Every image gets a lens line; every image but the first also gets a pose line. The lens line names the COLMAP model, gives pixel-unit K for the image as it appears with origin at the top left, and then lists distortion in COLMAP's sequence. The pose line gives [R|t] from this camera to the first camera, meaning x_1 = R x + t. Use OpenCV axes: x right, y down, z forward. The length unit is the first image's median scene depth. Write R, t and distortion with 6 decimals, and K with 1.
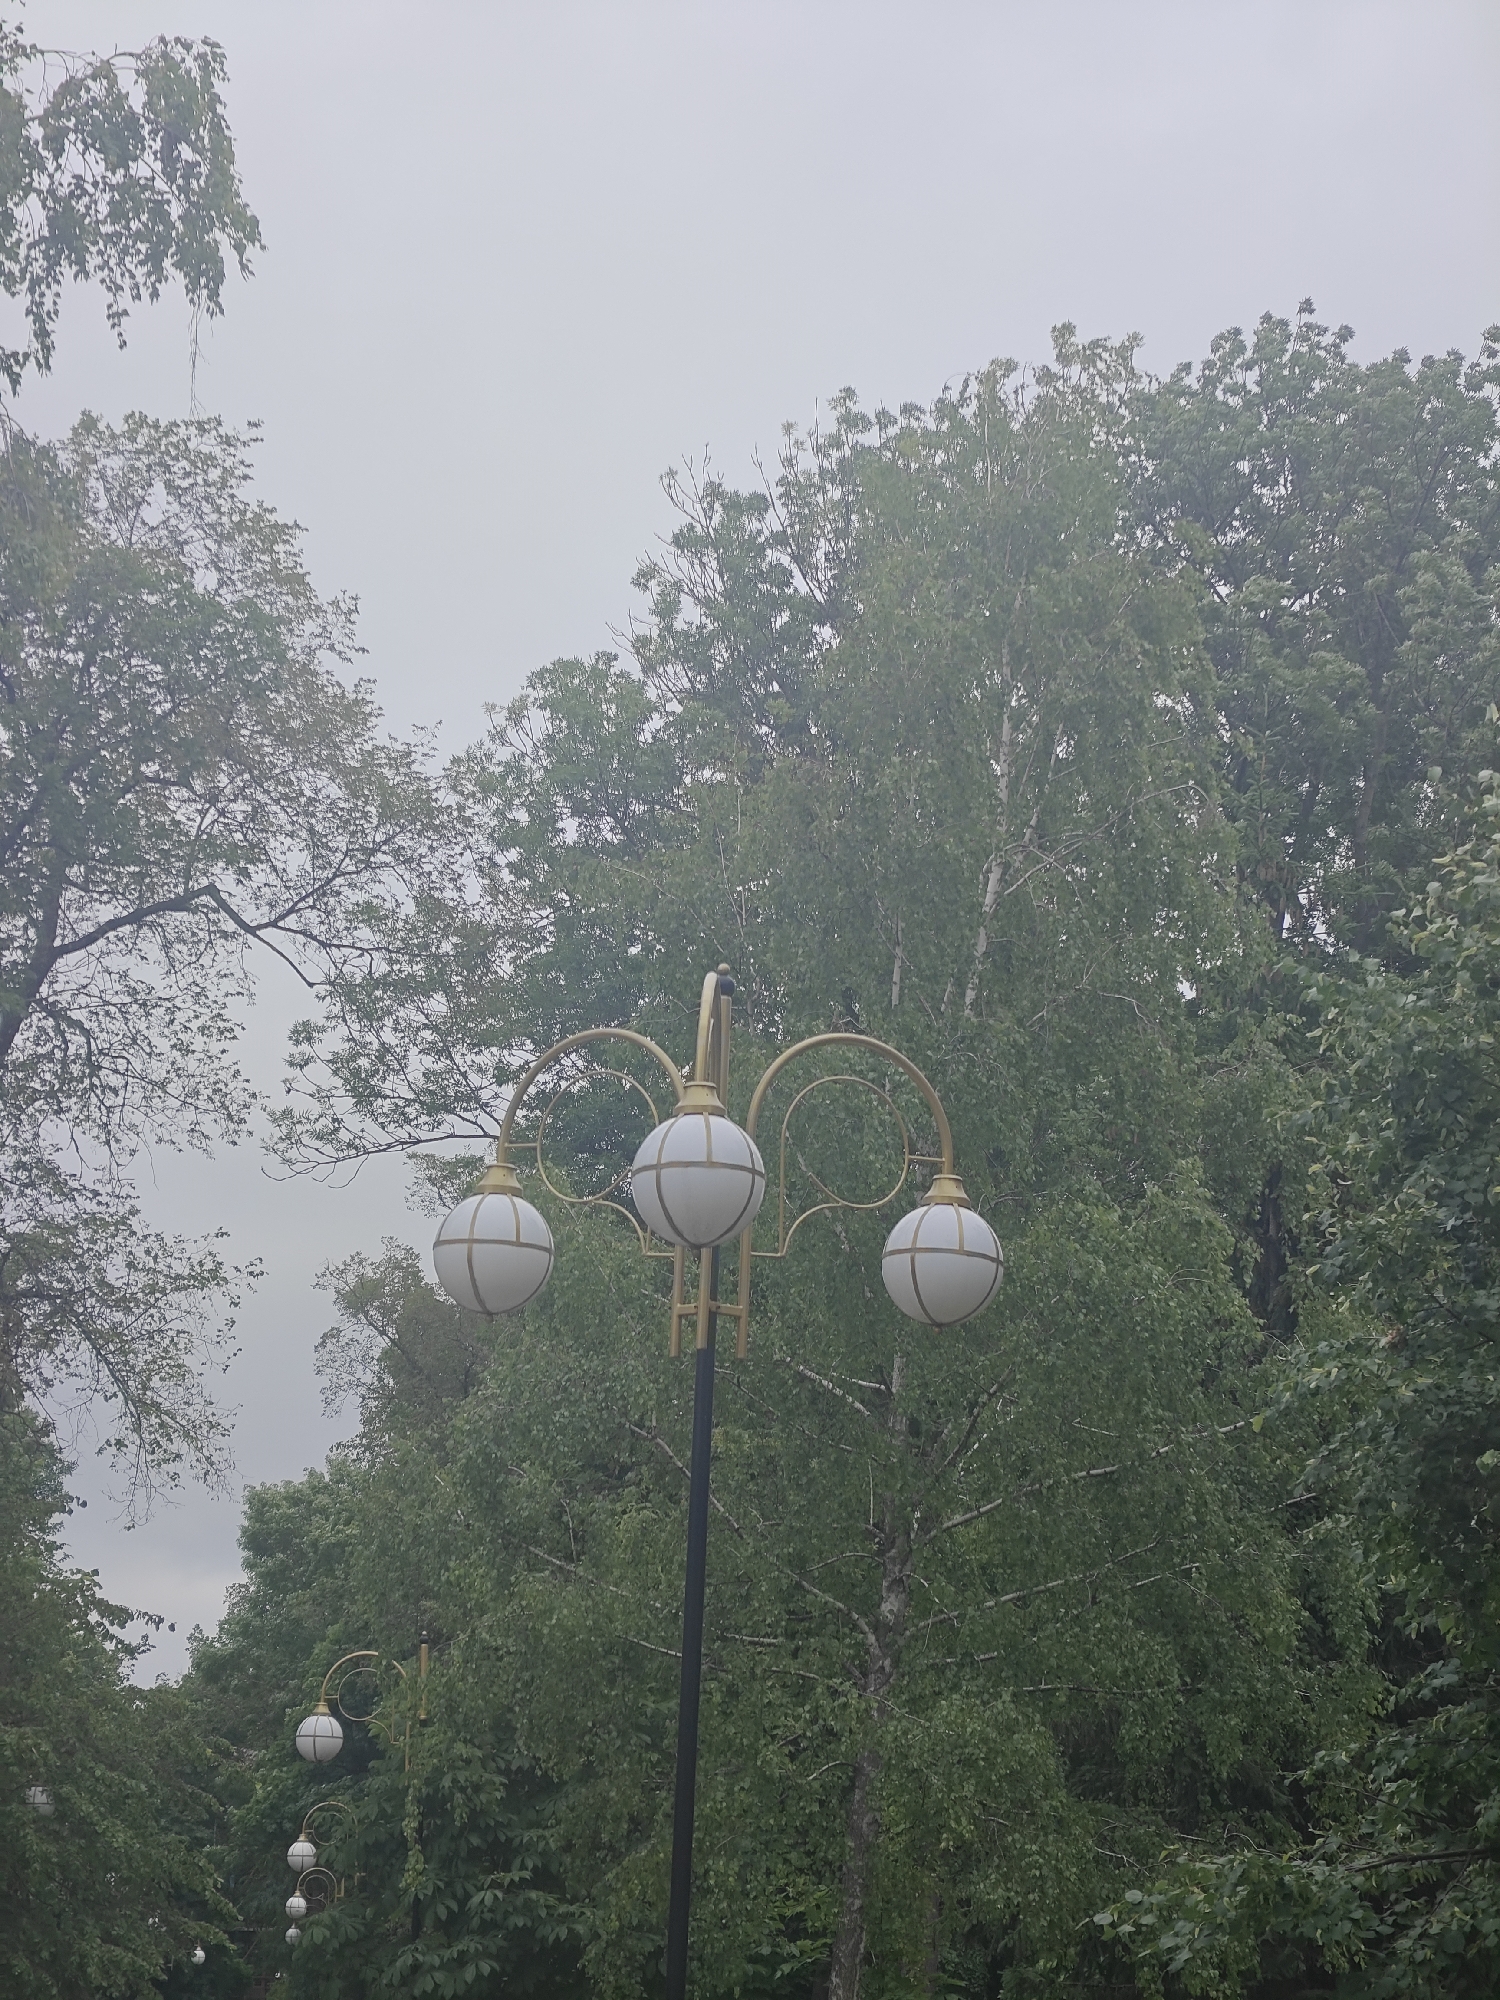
lens RADIAL K [[4096.7, 0, 803.9], [0, 4096.7, 1003.1], [0, 0, 1]] dist [0.007243, 0.353992]
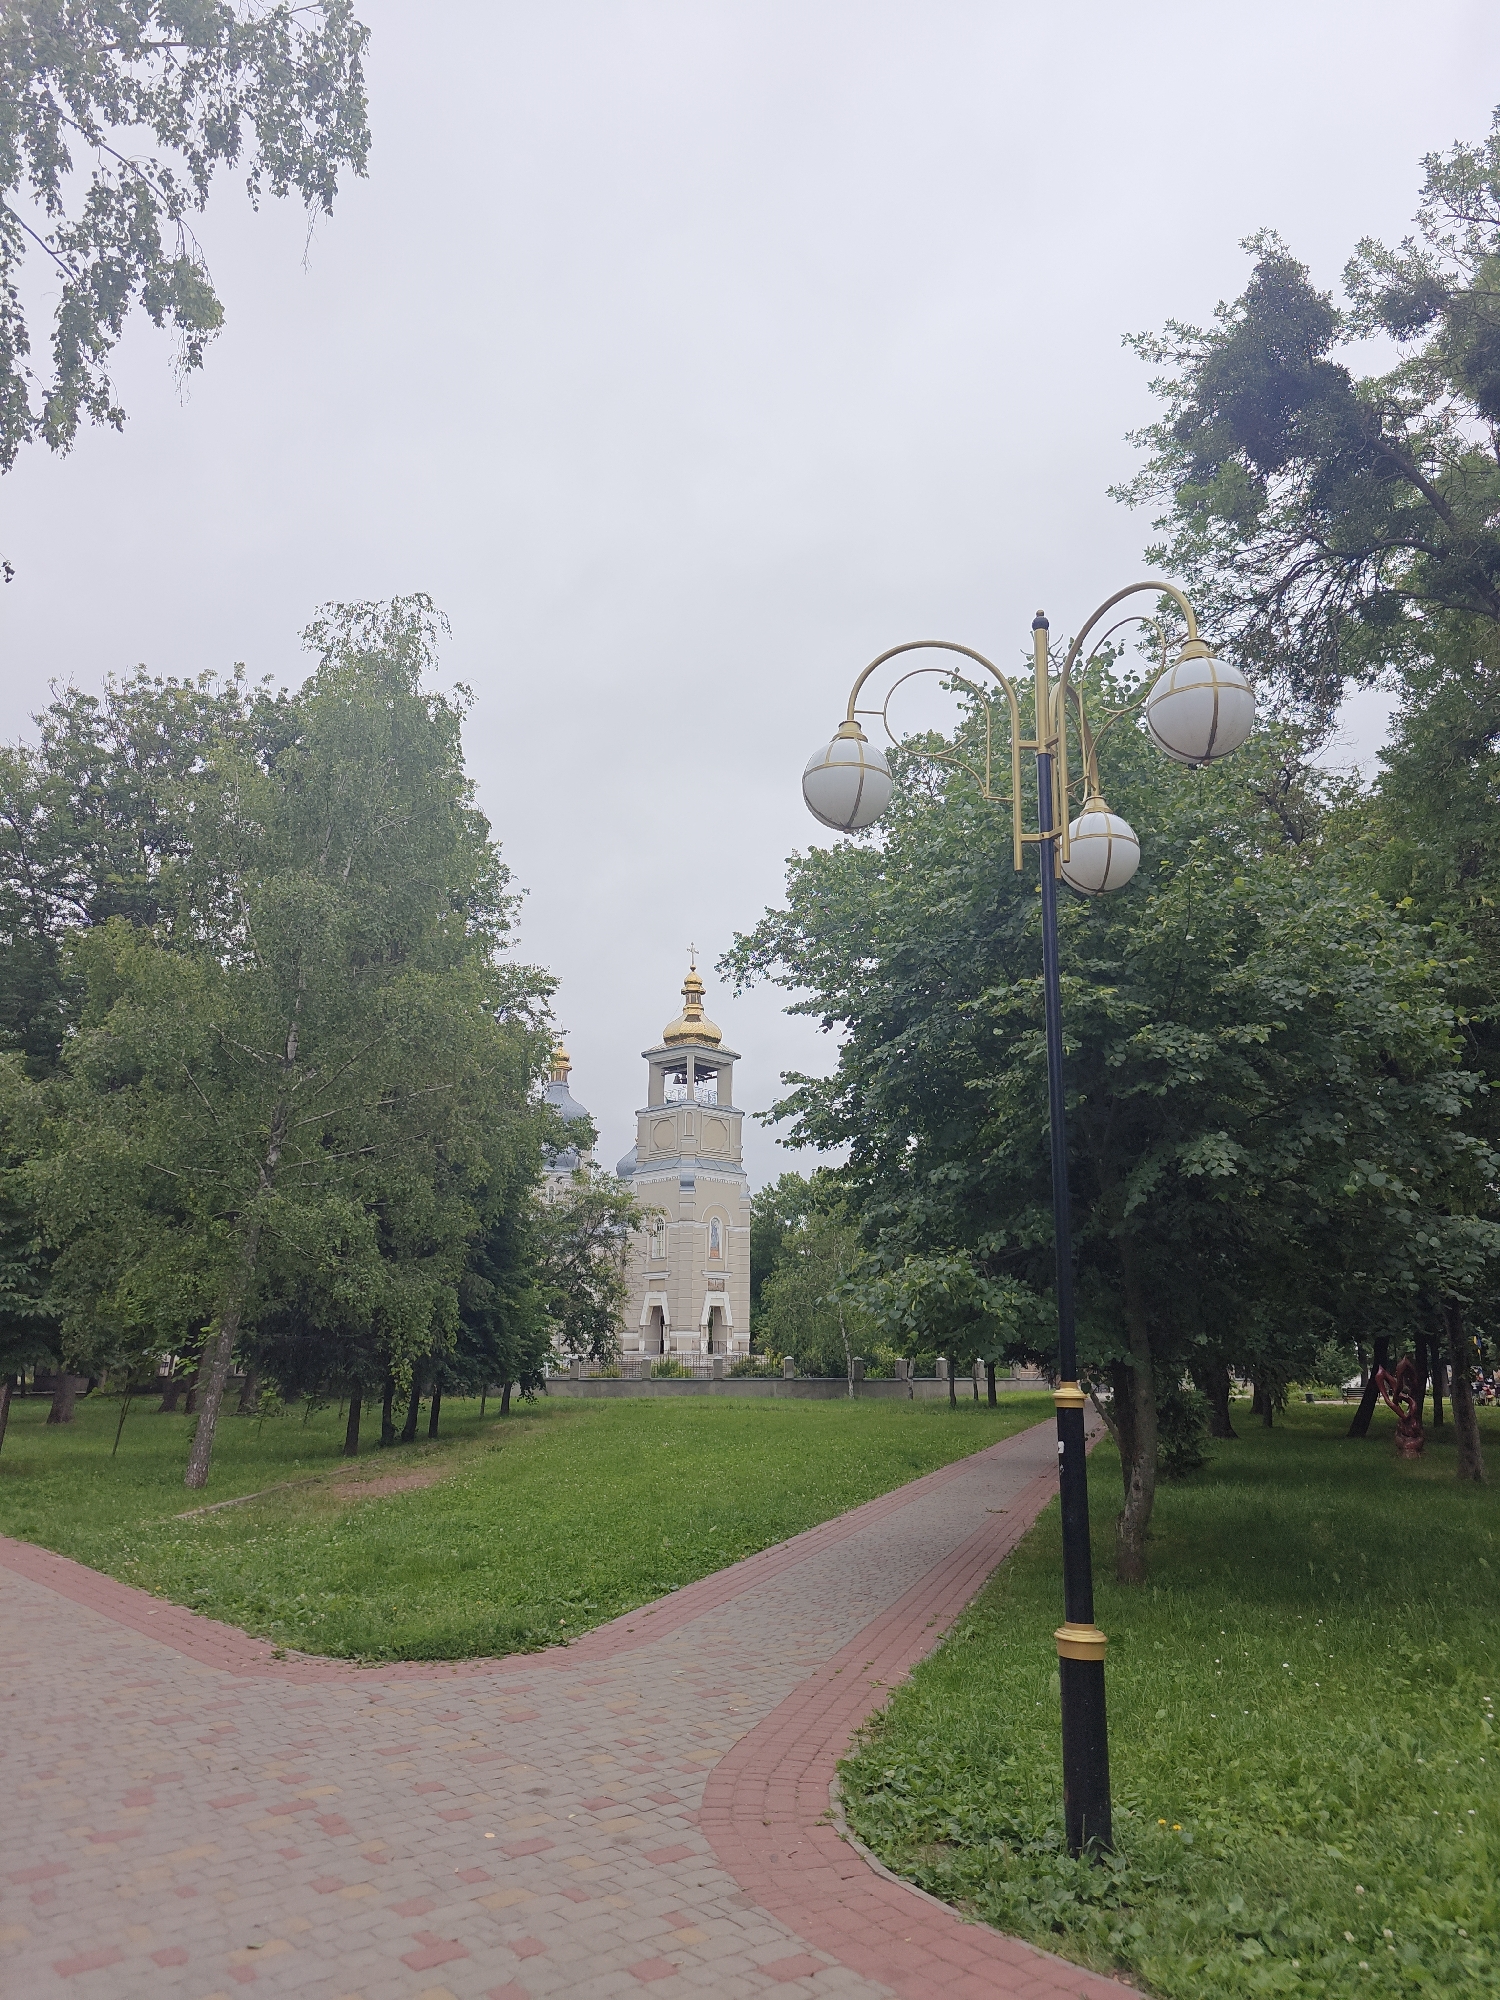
lens RADIAL K [[1312.4, 0, 773.6], [0, 1312.4, 990.3], [0, 0, 1]] dist [0.002980, -0.002011]
pose [[0.832775, 0.135469, 0.536781, -0.068716], [-0.125367, 0.990557, -0.055492, 0.034785], [-0.539230, -0.021082, 0.841895, 0.155820]]
